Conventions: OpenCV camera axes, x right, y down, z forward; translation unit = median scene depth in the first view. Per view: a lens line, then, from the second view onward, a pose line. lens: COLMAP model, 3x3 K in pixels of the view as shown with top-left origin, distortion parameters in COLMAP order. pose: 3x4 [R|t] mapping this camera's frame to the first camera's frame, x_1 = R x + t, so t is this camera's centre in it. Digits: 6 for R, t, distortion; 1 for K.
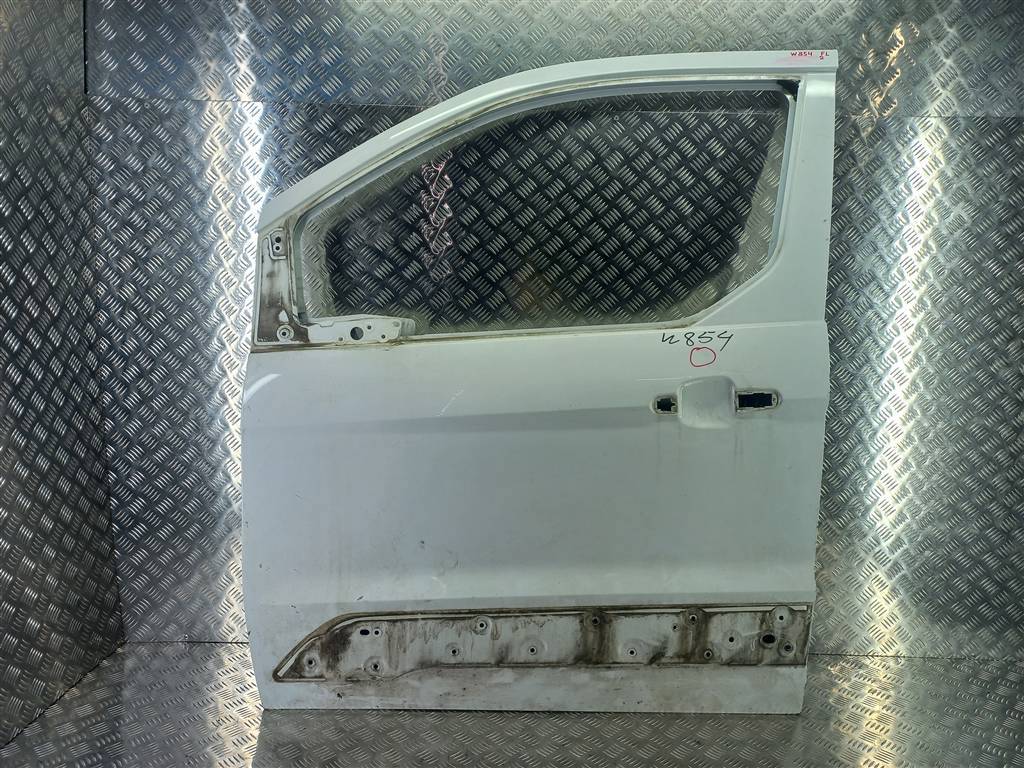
lens RADIAL K [[733.0, 0, 513.3], [0, 733.0, 386.5], [0, 0, 1]] dist [0.038329, -0.024028]
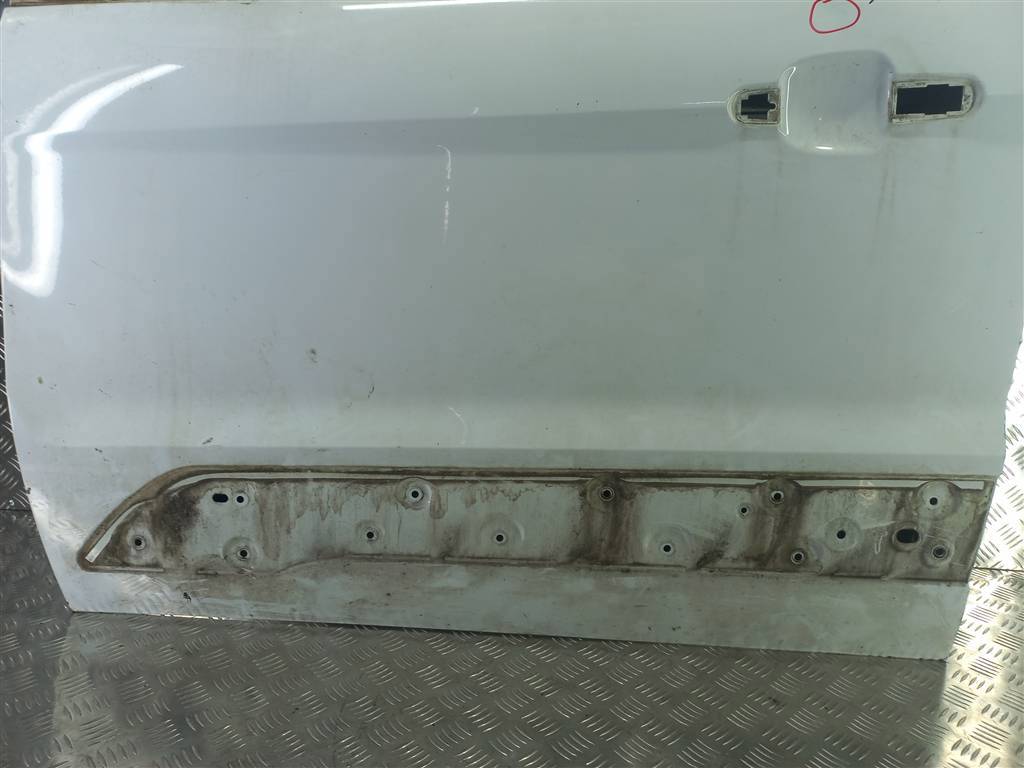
lens RADIAL K [[733.0, 0, 505.4], [0, 733.0, 384.5], [0, 0, 1]] dist [0.038329, -0.024028]
pose [[0.998168, 0.030125, -0.052469, 0.057879], [-0.023330, 0.991806, 0.125603, 0.158132], [0.055823, -0.124149, 0.990692, 0.421570]]
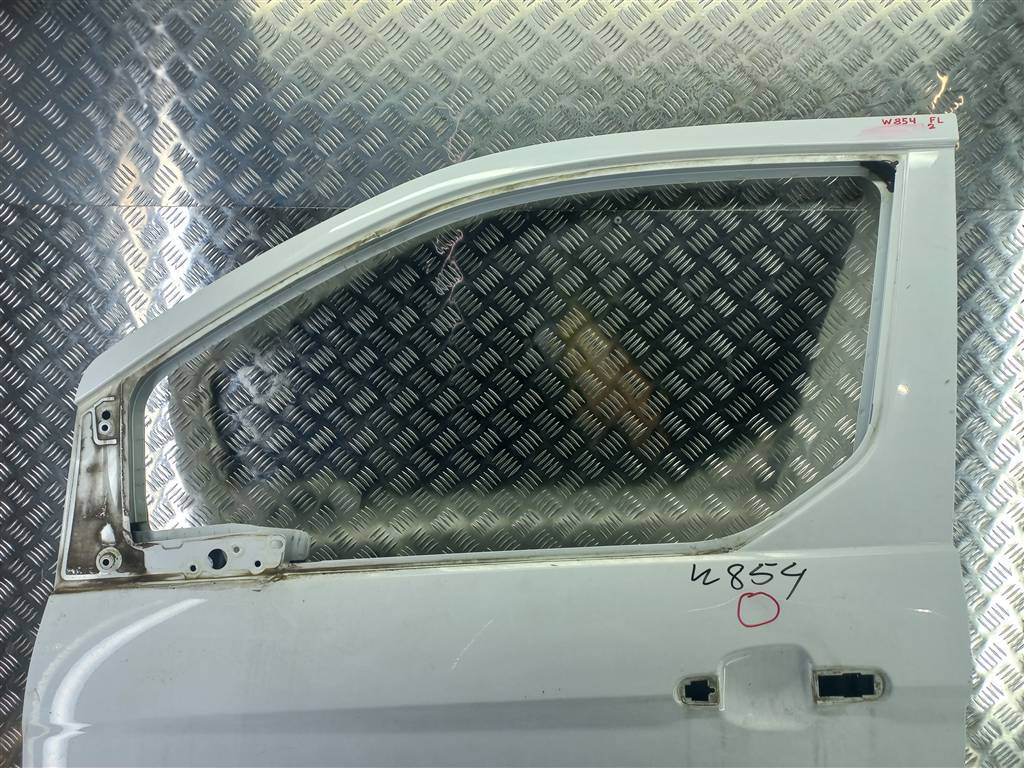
lens RADIAL K [[733.0, 0, 507.7], [0, 733.0, 385.0], [0, 0, 1]] dist [0.038329, -0.024028]
pose [[0.998701, -0.004860, -0.050720, 0.078571], [0.002788, 0.999162, -0.040833, -0.200983], [0.050876, 0.040639, 0.997878, 0.355136]]
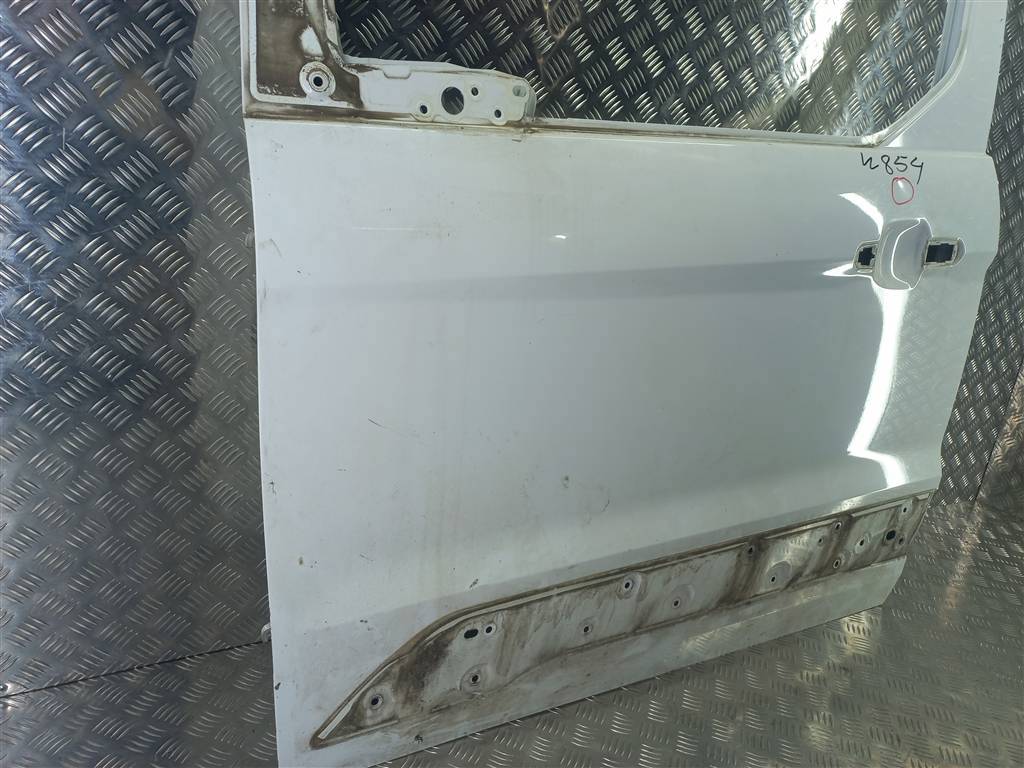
lens RADIAL K [[733.0, 0, 515.7], [0, 733.0, 376.3], [0, 0, 1]] dist [0.038329, -0.024028]
pose [[0.877786, -0.054539, 0.475939, -0.433112], [-0.045251, 0.979616, 0.195714, 0.013149], [-0.476911, -0.193331, 0.857426, 0.507057]]
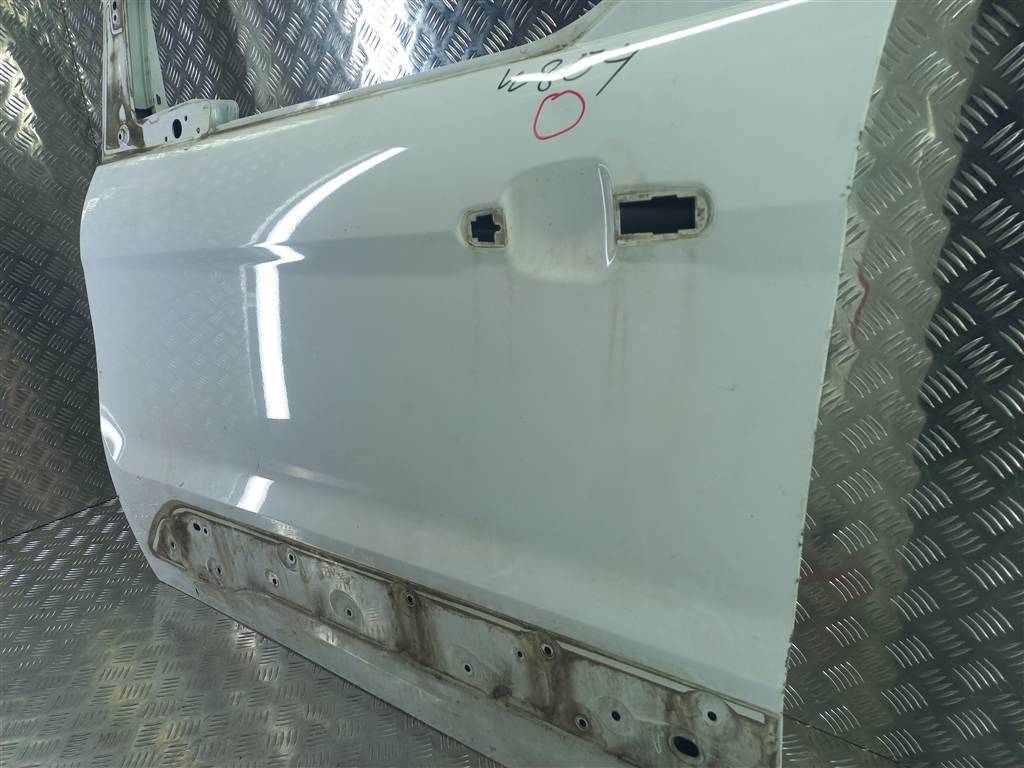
lens RADIAL K [[733.0, 0, 511.0], [0, 733.0, 388.9], [0, 0, 1]] dist [0.038329, -0.024028]
pose [[0.789033, 0.123968, -0.601714, 0.508742], [-0.001368, 0.979782, 0.200065, 0.030926], [0.614350, -0.157034, 0.773250, 0.609938]]
